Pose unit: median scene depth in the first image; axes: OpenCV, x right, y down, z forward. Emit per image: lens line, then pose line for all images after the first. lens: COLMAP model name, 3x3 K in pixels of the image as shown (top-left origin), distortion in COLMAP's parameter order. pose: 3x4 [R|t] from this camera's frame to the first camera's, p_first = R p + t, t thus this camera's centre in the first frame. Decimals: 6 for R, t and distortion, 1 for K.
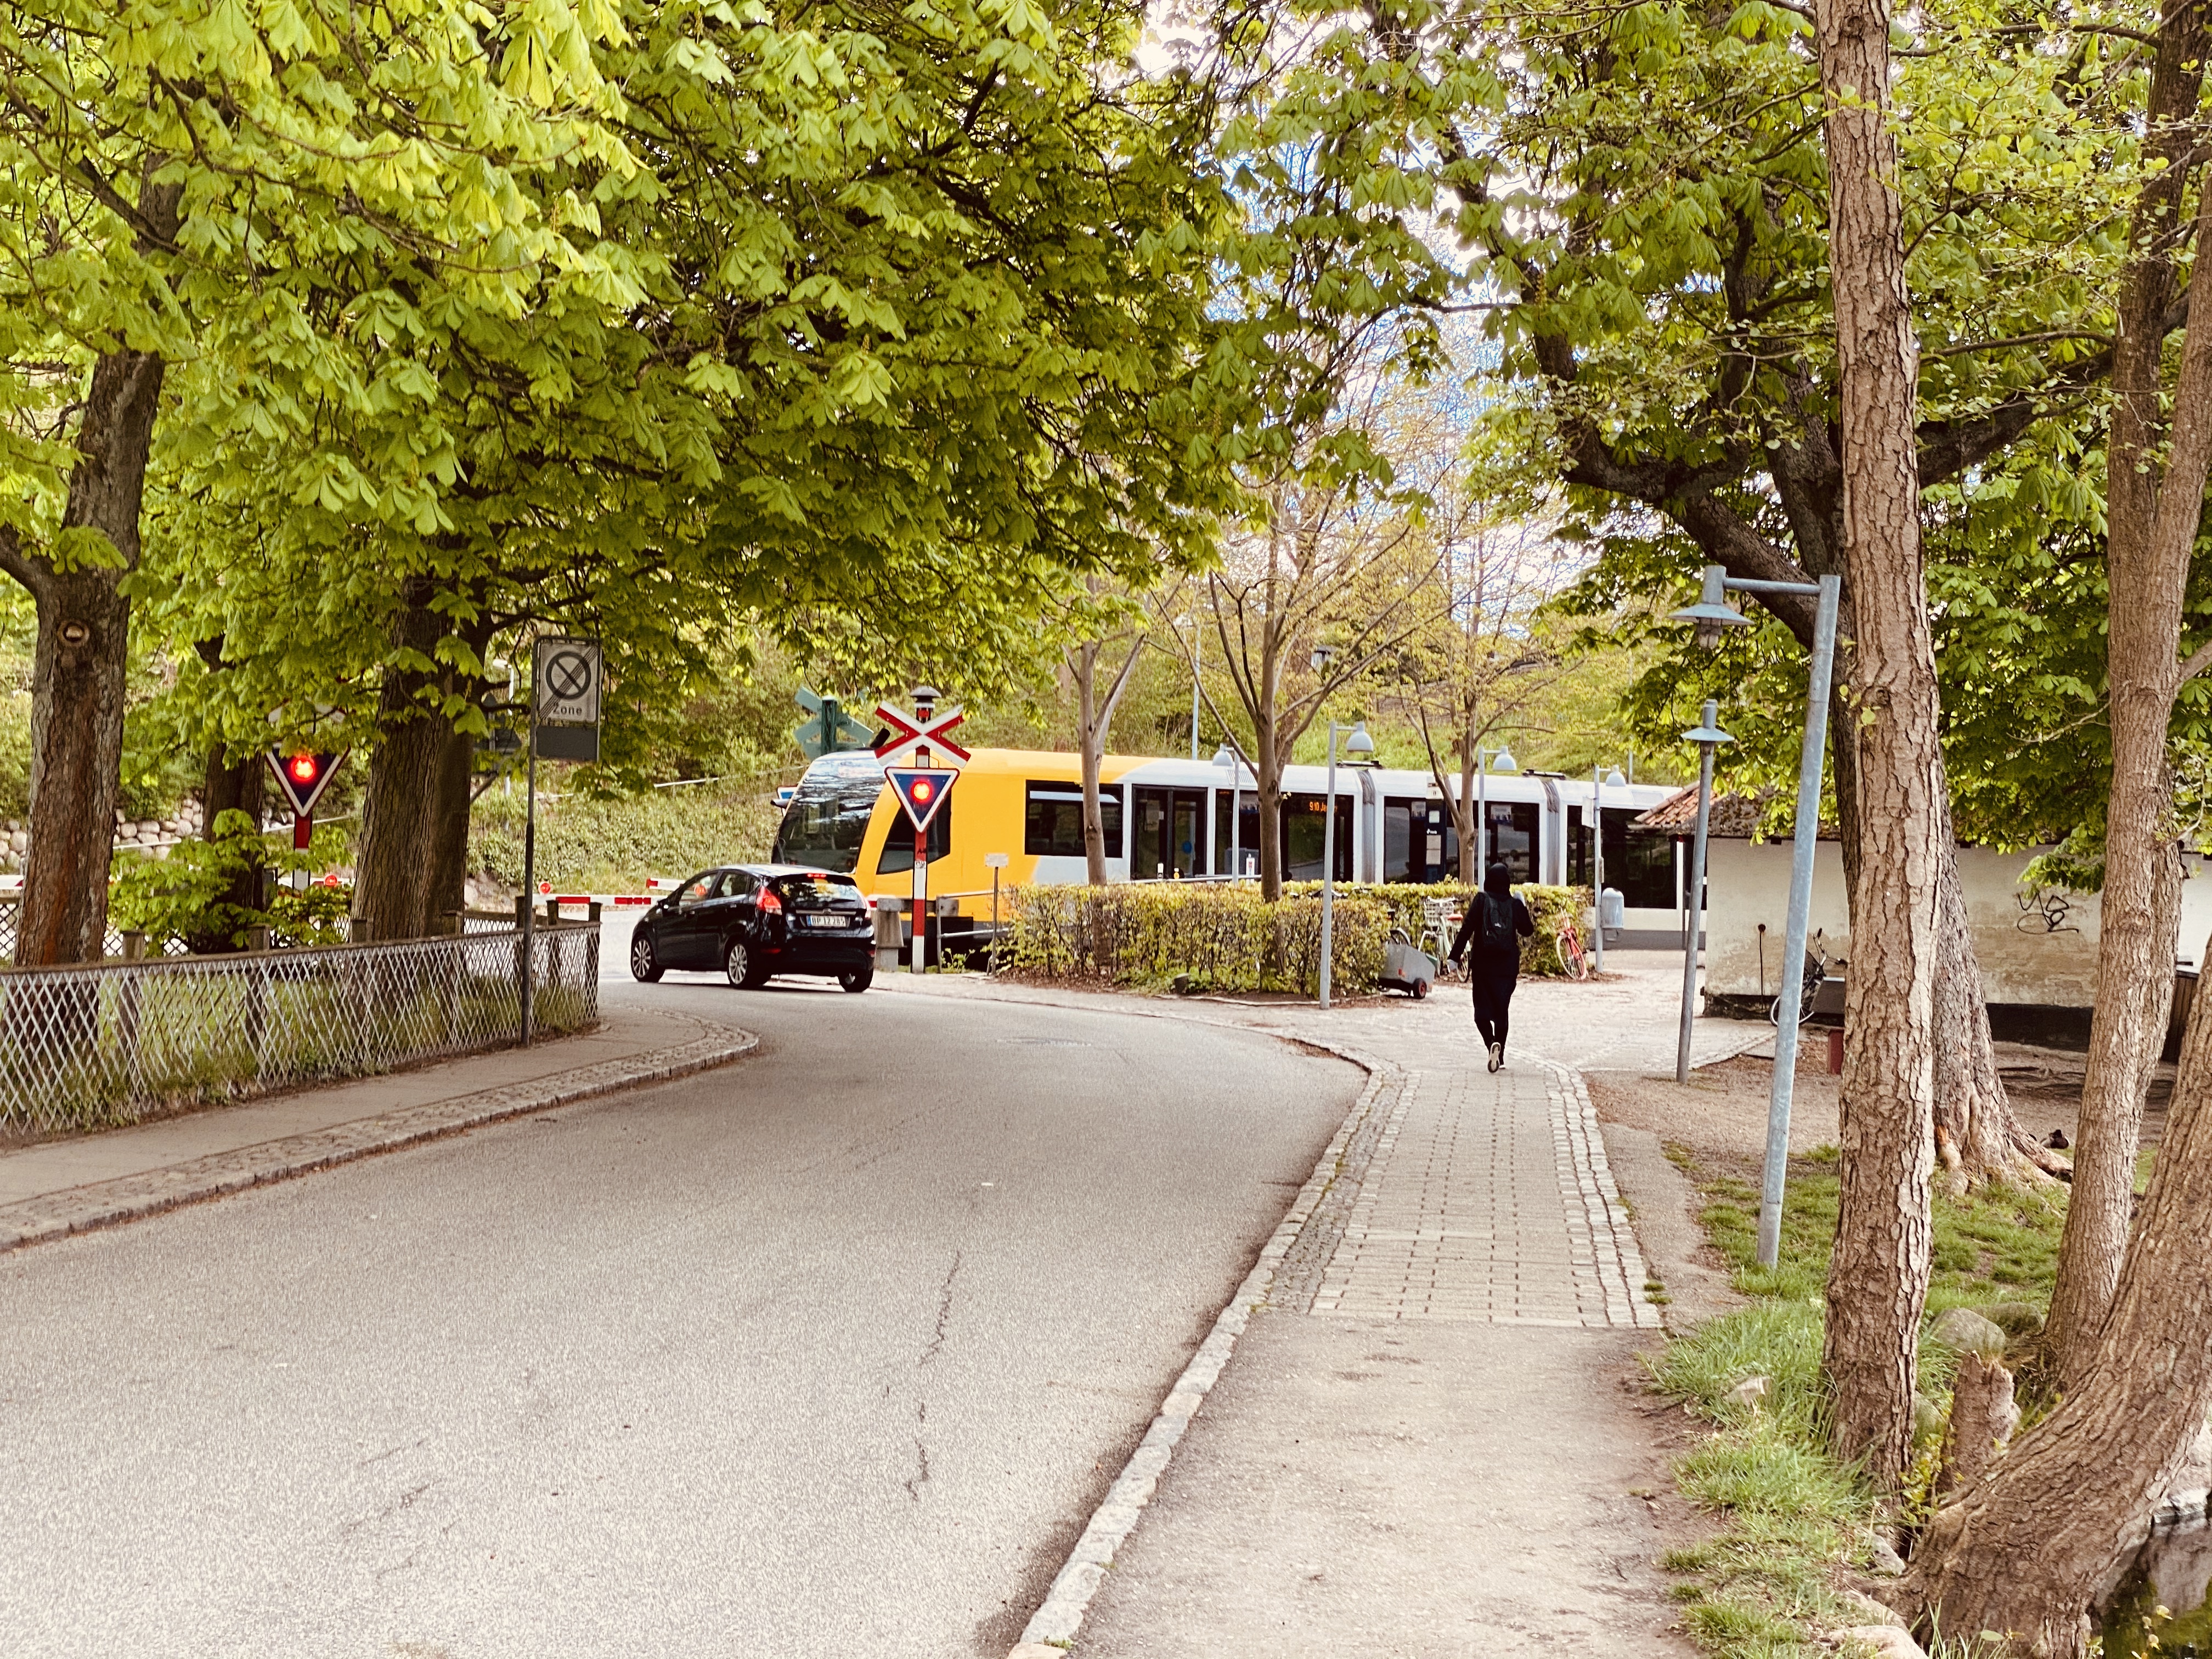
lens RADIAL K [[3441.9, 0, 1115.2], [0, 3441.9, 811.7], [0, 0, 1]] dist [0.124079, 0.000000]
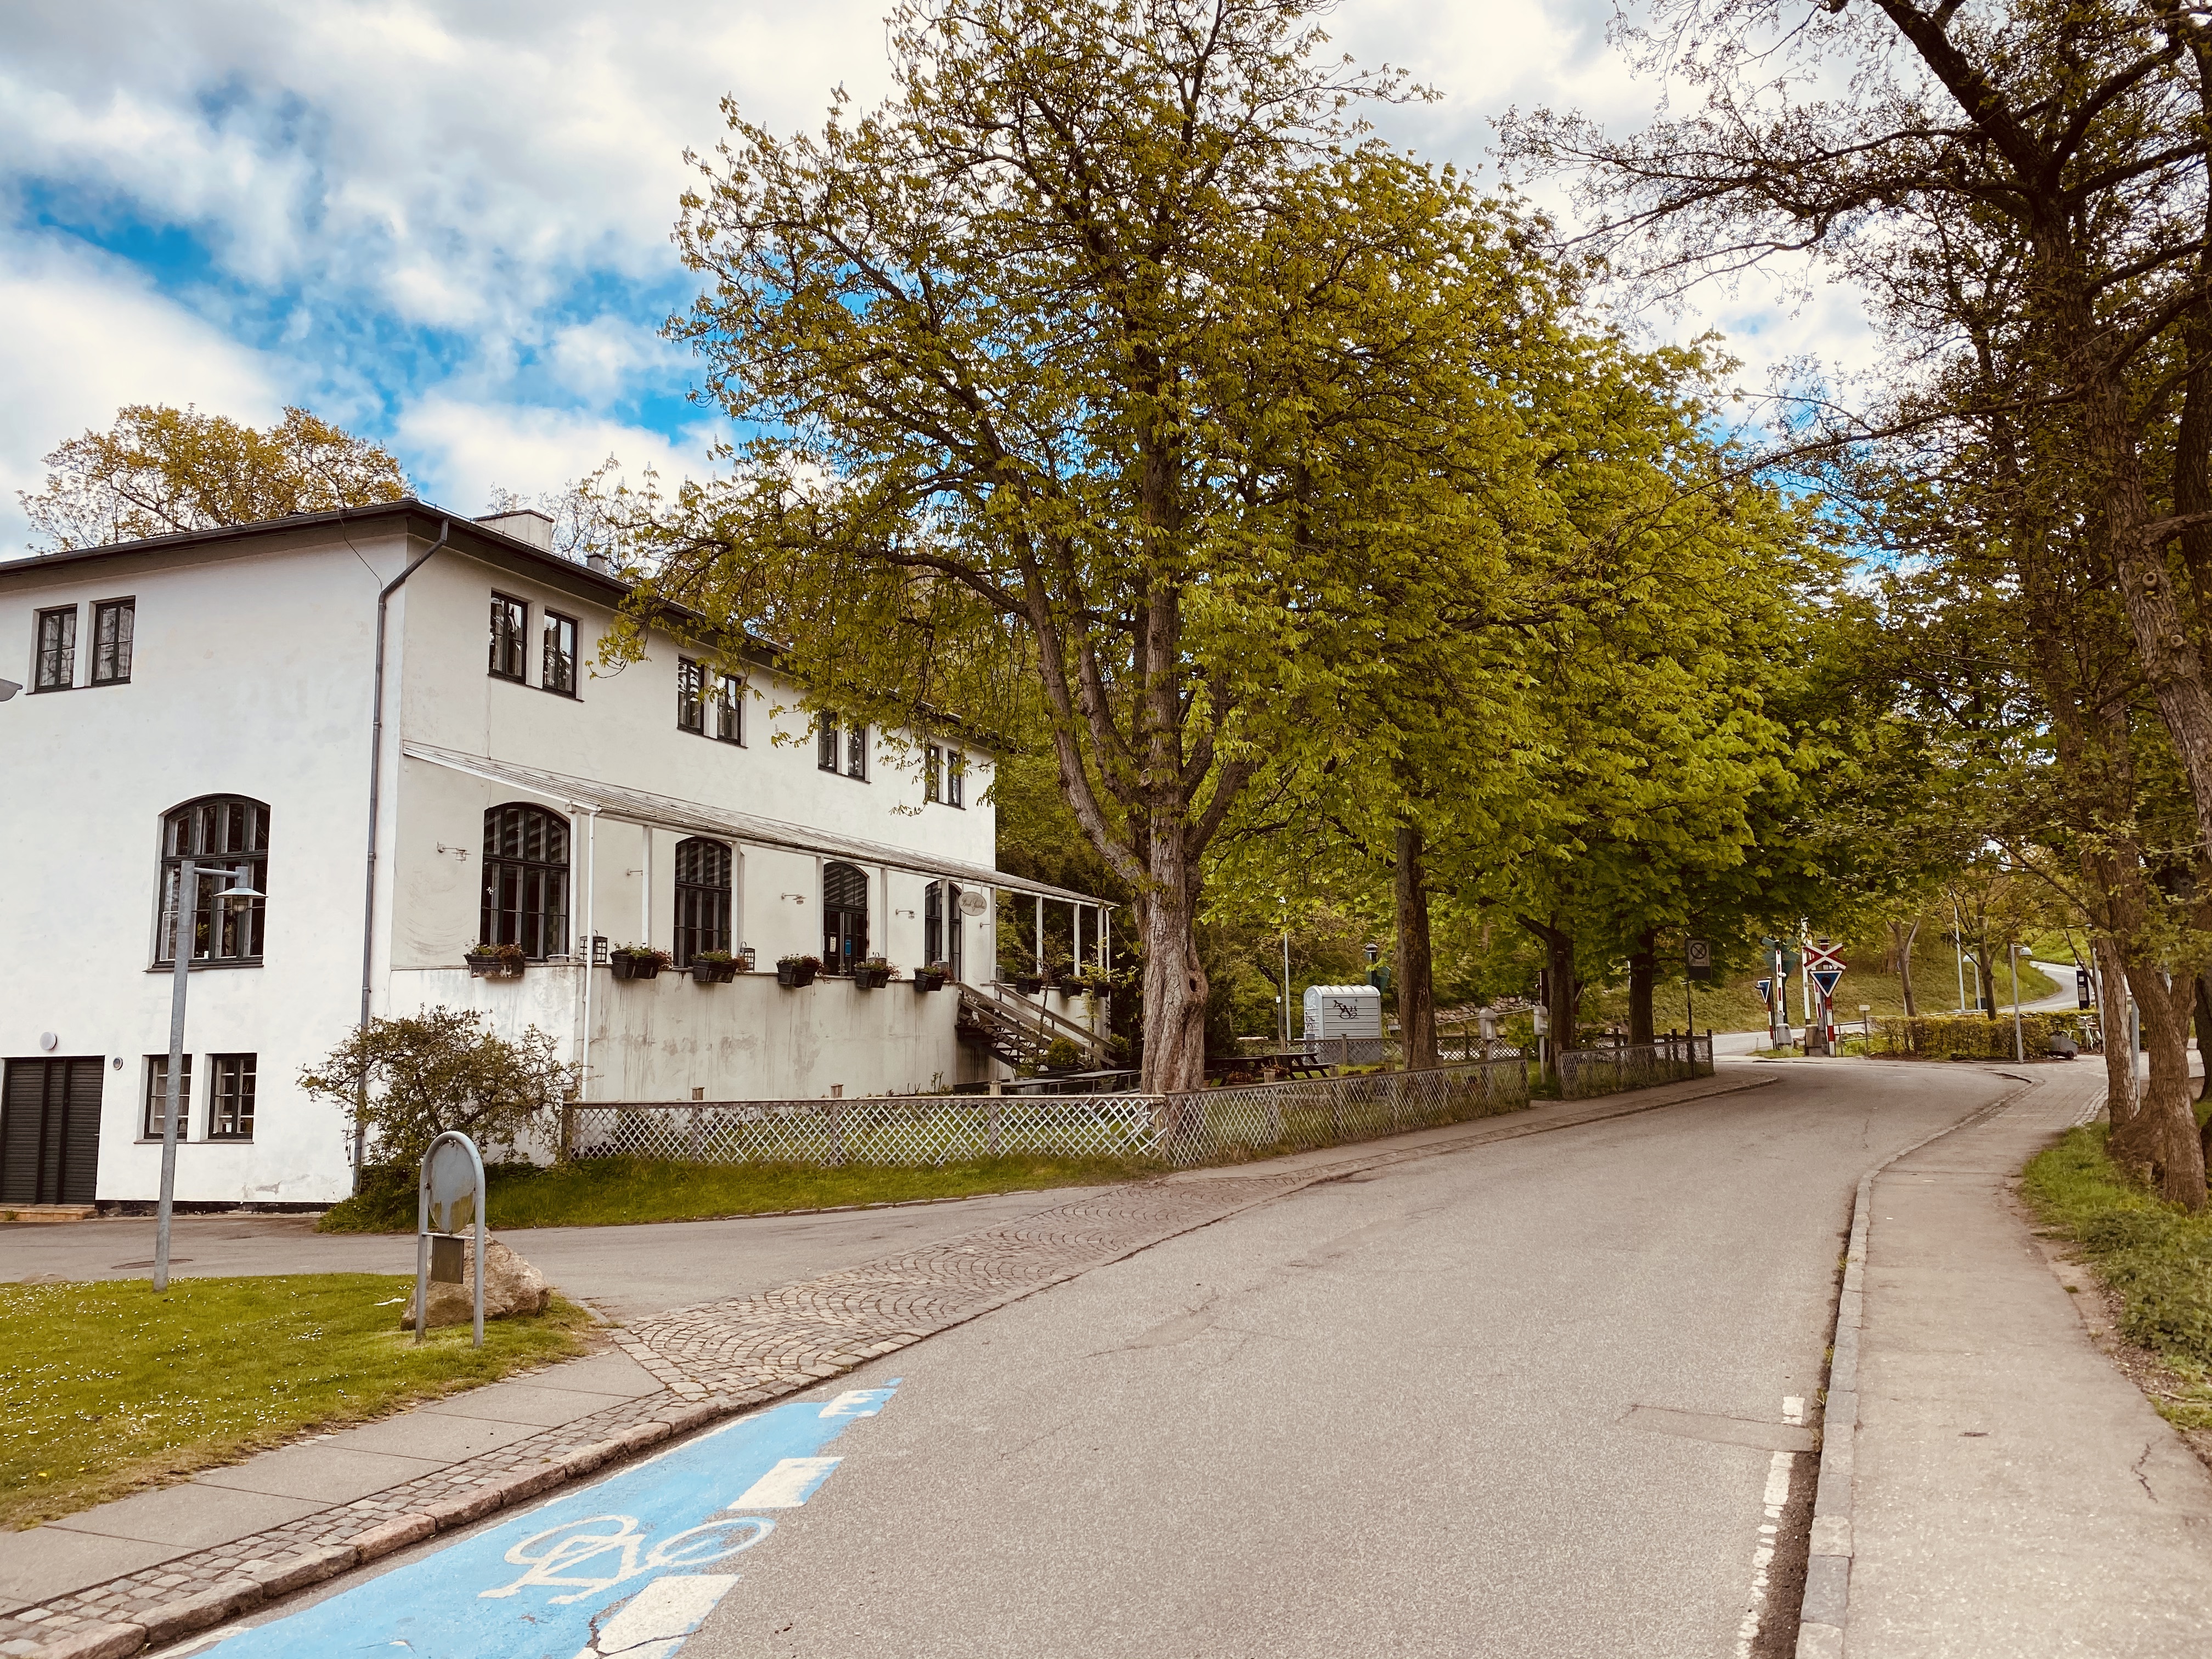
lens RADIAL K [[1699.3, 0, 1103.5], [0, 1699.3, 809.3], [0, 0, 1]] dist [0.050392, -0.066787]
pose [[0.900222, -0.095530, -0.424822, 0.009460], [0.048294, 0.991523, -0.120625, -0.005232], [0.432744, 0.088073, 0.897204, -0.353604]]
